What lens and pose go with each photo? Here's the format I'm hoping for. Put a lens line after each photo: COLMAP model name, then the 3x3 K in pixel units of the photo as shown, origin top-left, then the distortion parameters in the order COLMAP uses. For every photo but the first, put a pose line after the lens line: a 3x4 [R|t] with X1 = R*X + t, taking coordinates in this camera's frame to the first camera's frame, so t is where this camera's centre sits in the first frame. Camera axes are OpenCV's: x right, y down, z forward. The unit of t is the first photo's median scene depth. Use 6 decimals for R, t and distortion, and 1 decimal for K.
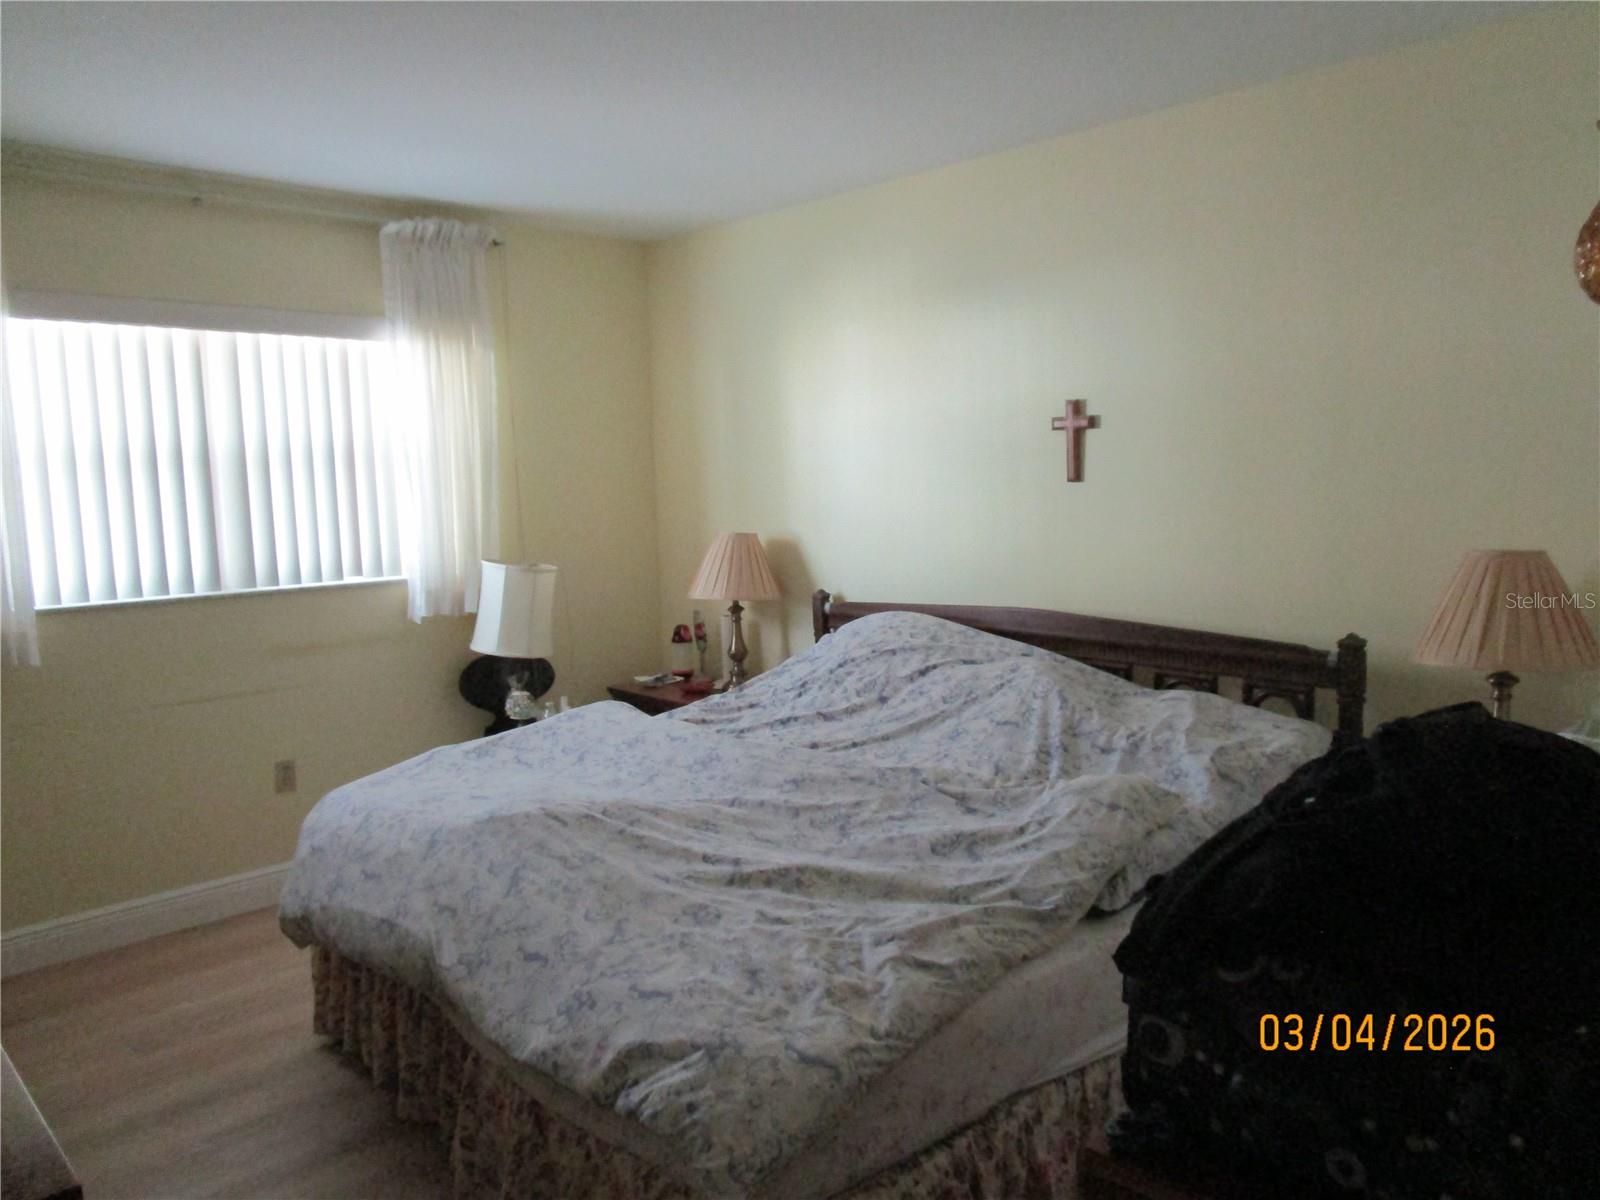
lens RADIAL K [[1141.1, 0, 799.1], [0, 1141.1, 599.9], [0, 0, 1]] dist [-0.024509, 0.011140]
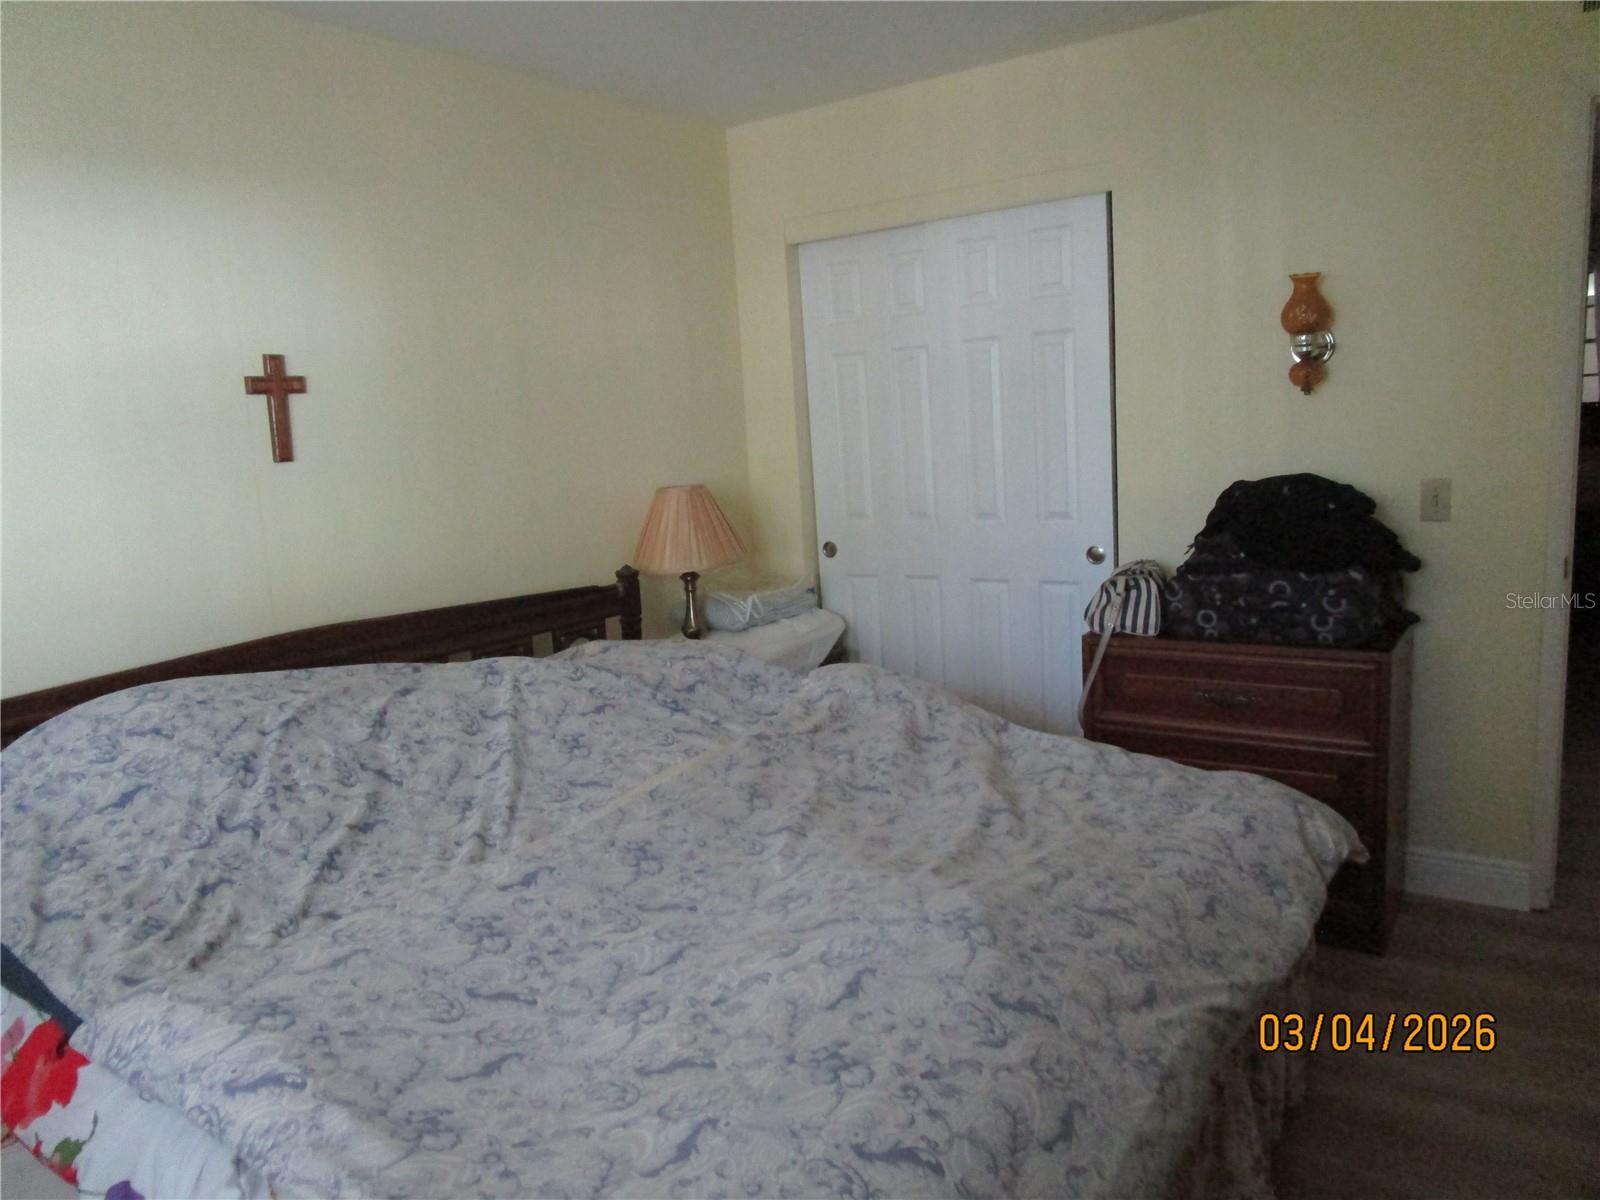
lens RADIAL K [[1141.1, 0, 798.8], [0, 1141.1, 600.2], [0, 0, 1]] dist [-0.024509, 0.011140]
pose [[-0.179951, -0.120915, 0.976216, -0.685003], [0.170250, 0.973611, 0.151976, -0.081314], [-0.968830, 0.193549, -0.154616, 0.935051]]
